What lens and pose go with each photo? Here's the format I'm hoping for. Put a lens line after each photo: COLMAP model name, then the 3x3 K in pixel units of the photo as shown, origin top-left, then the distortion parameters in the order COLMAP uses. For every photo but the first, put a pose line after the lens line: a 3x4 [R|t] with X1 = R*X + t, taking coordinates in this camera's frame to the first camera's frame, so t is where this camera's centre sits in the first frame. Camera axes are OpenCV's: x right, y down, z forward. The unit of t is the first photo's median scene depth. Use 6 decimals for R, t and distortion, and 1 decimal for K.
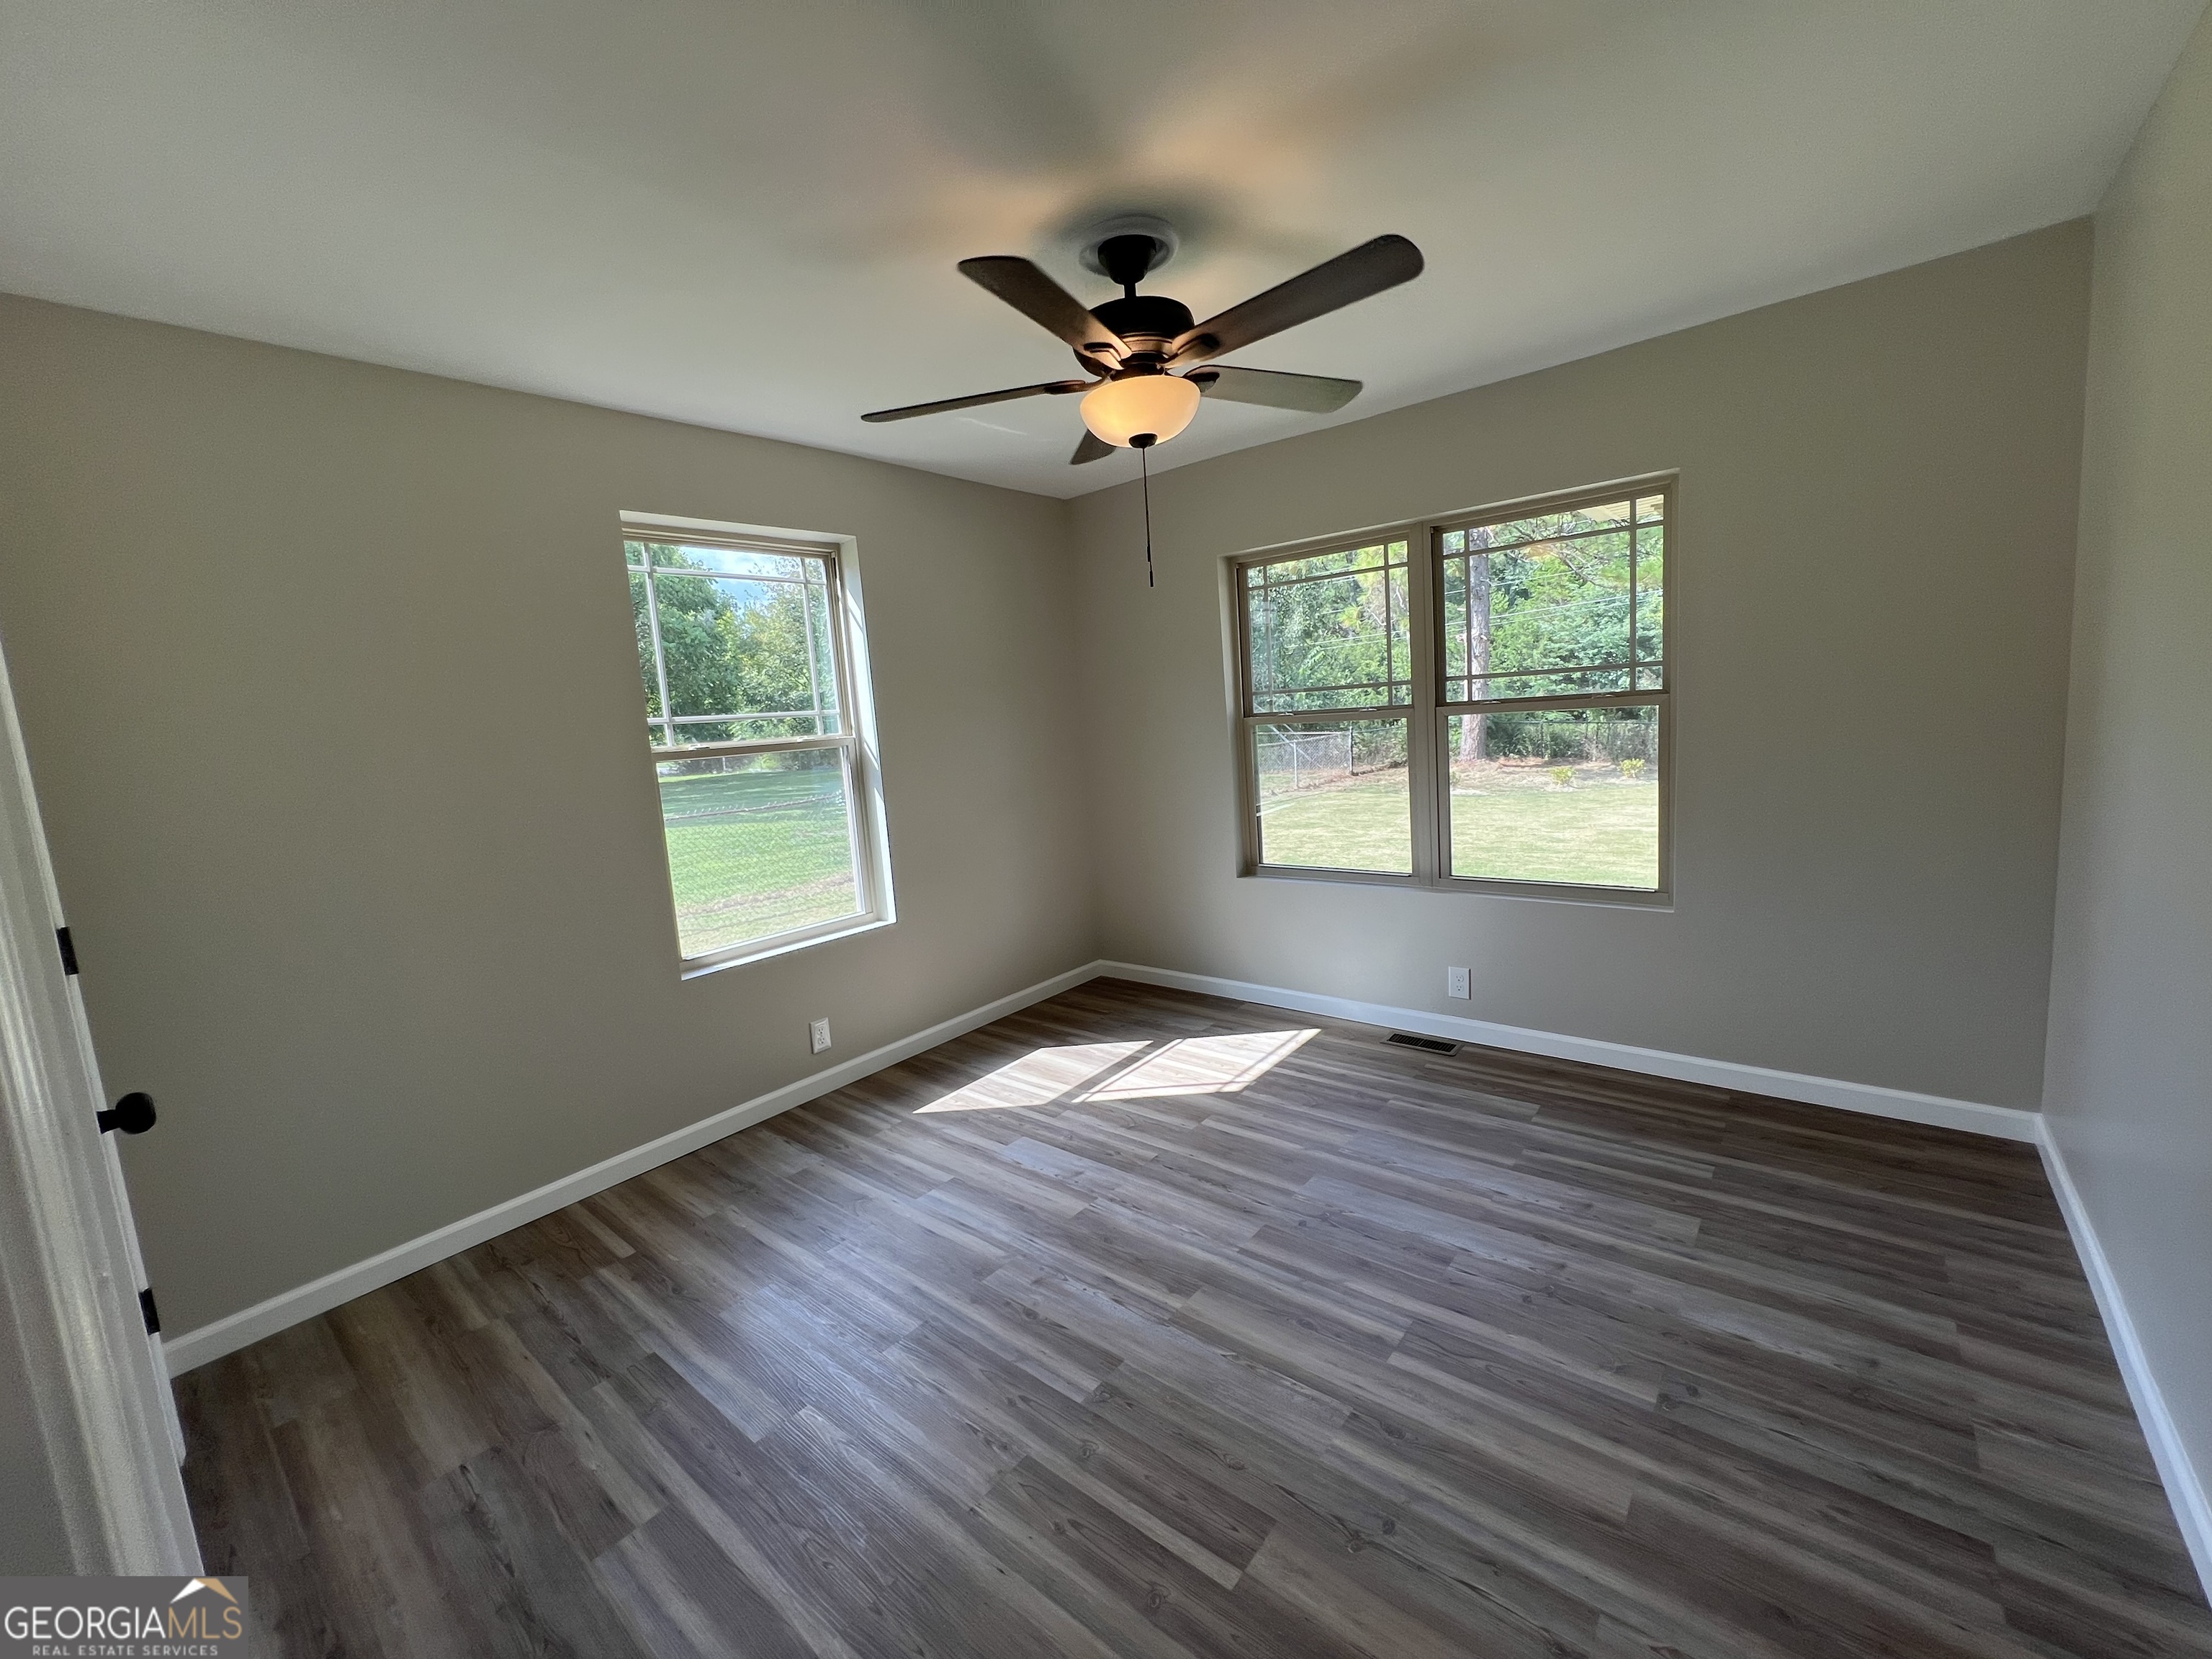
lens RADIAL K [[886.0, 0, 1097.9], [0, 886.0, 823.4], [0, 0, 1]] dist [-0.002748, 0.000271]
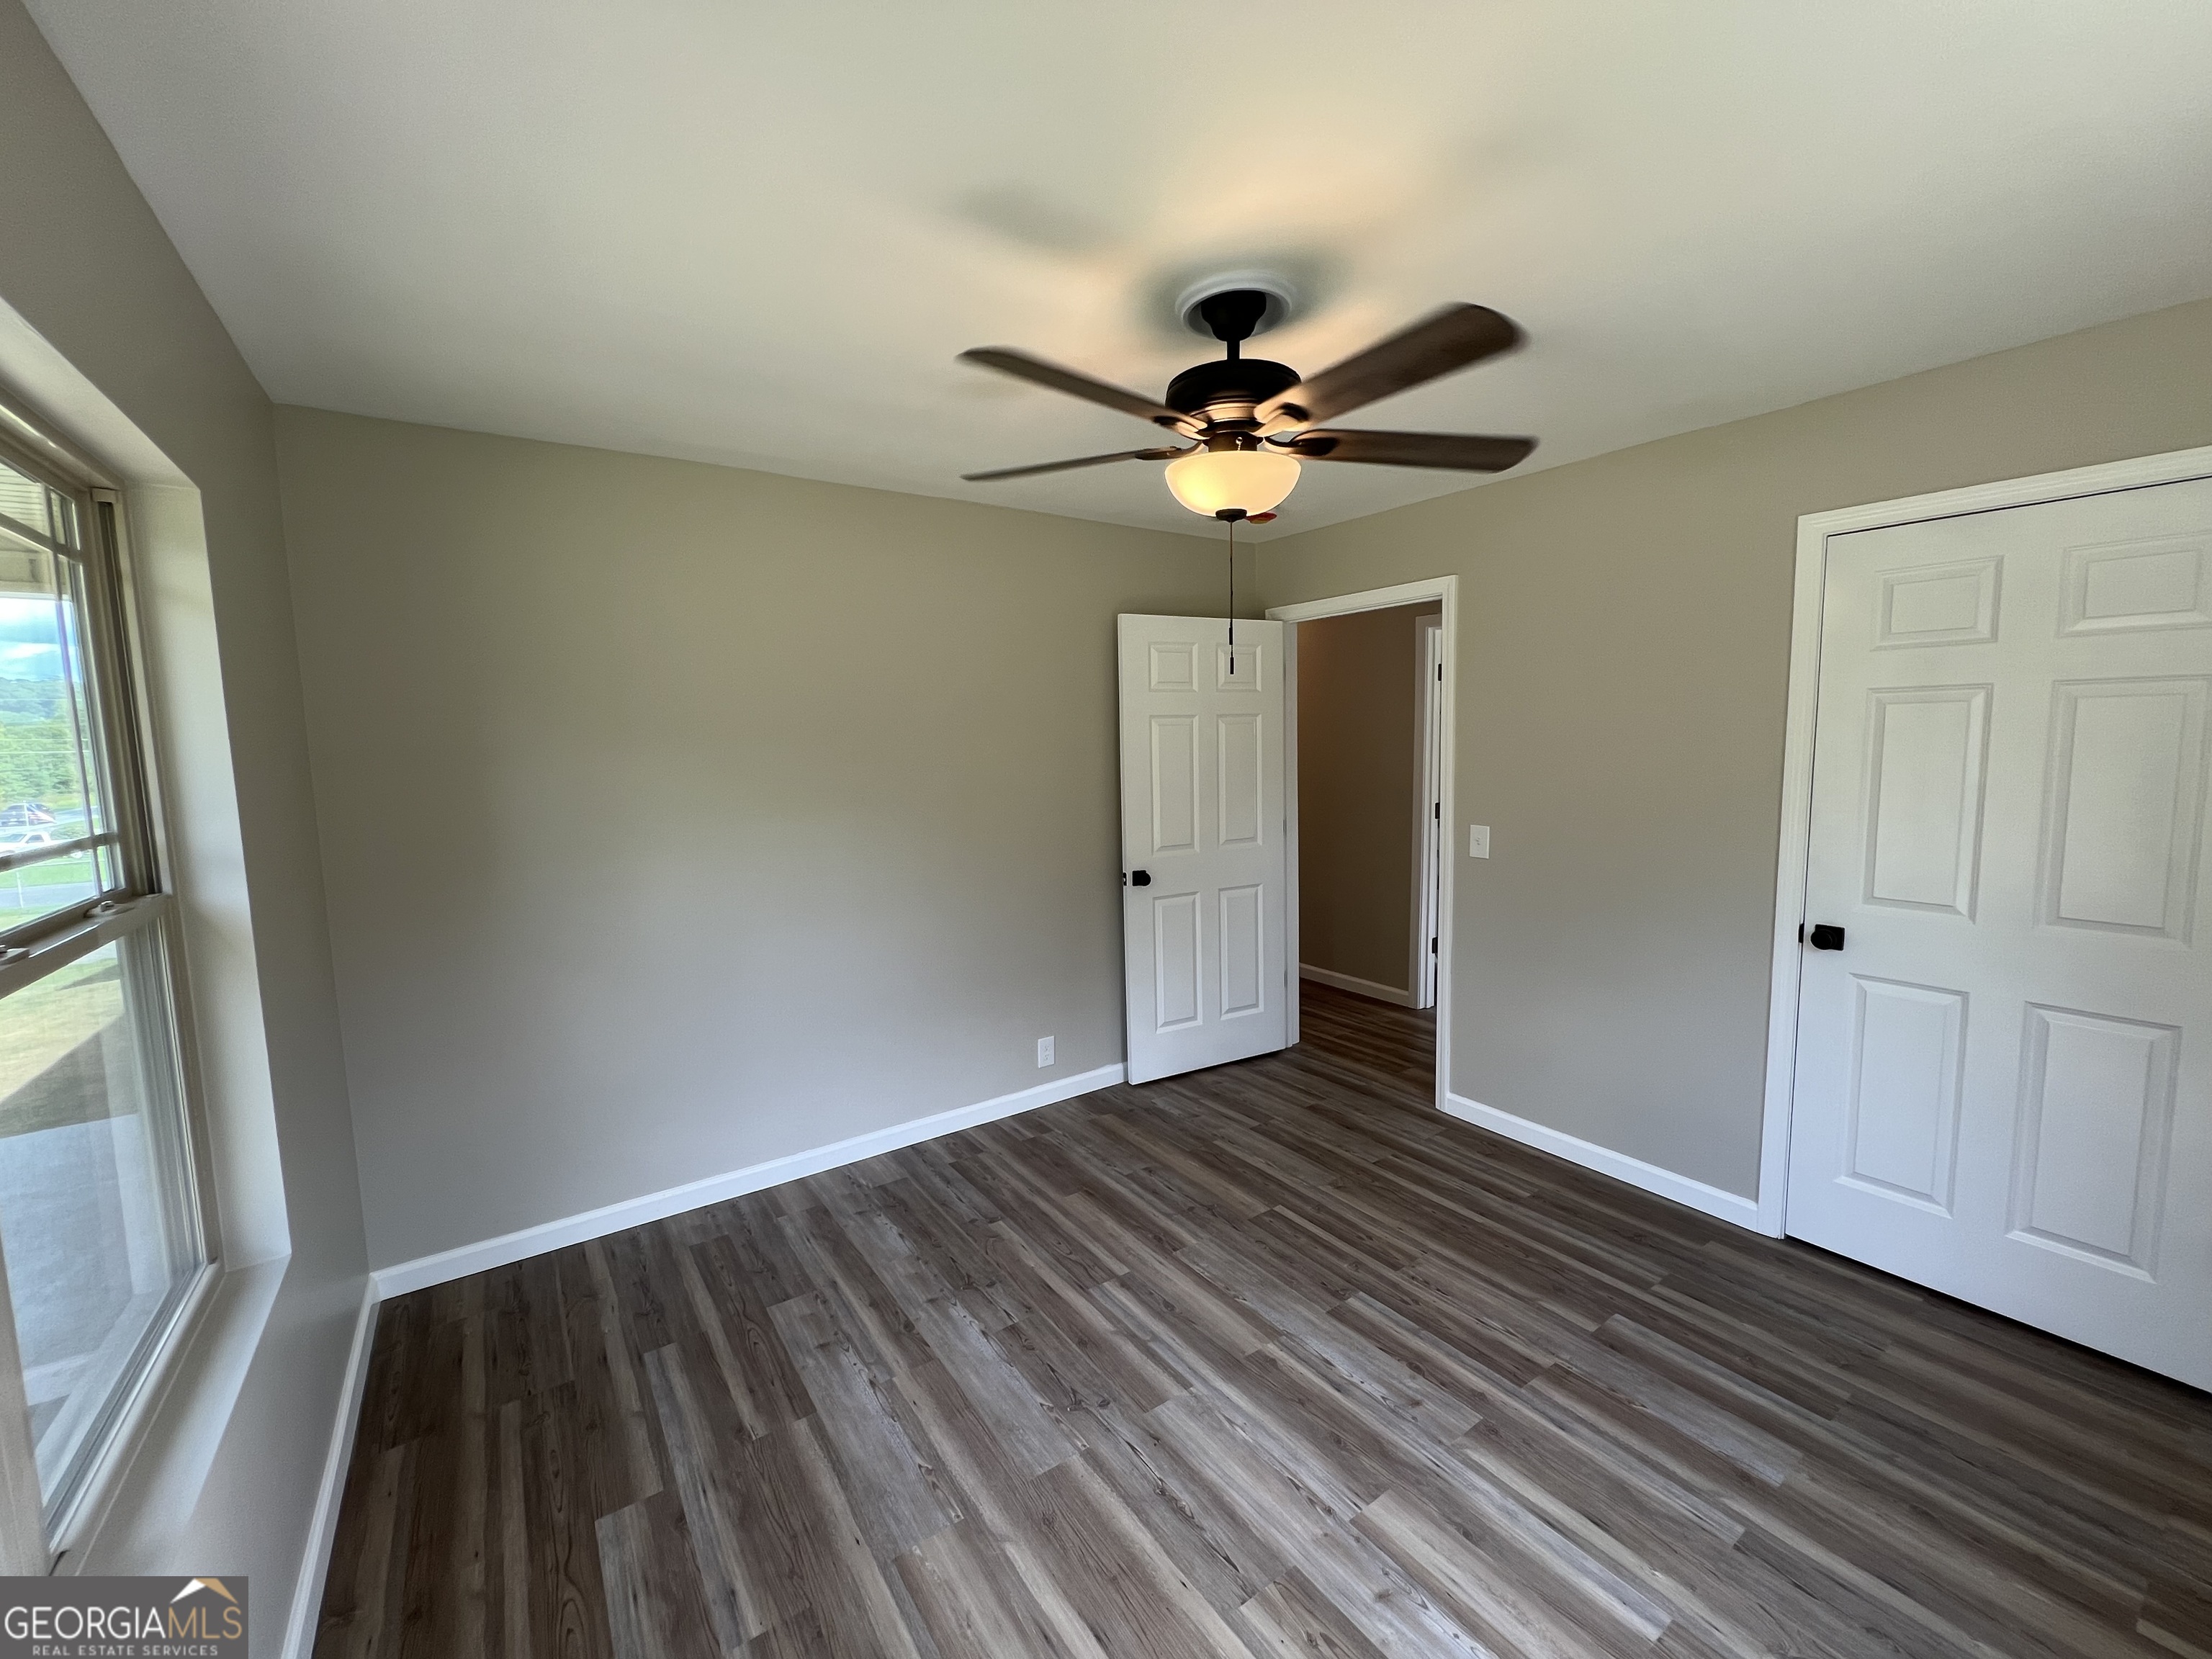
lens RADIAL K [[886.0, 0, 1097.9], [0, 886.0, 823.4], [0, 0, 1]] dist [-0.002748, 0.000271]
pose [[-0.959725, 0.066506, 0.272957, -0.042324], [0.124753, 0.971418, 0.201949, -0.305653], [-0.251724, 0.227868, -0.940591, 1.840651]]
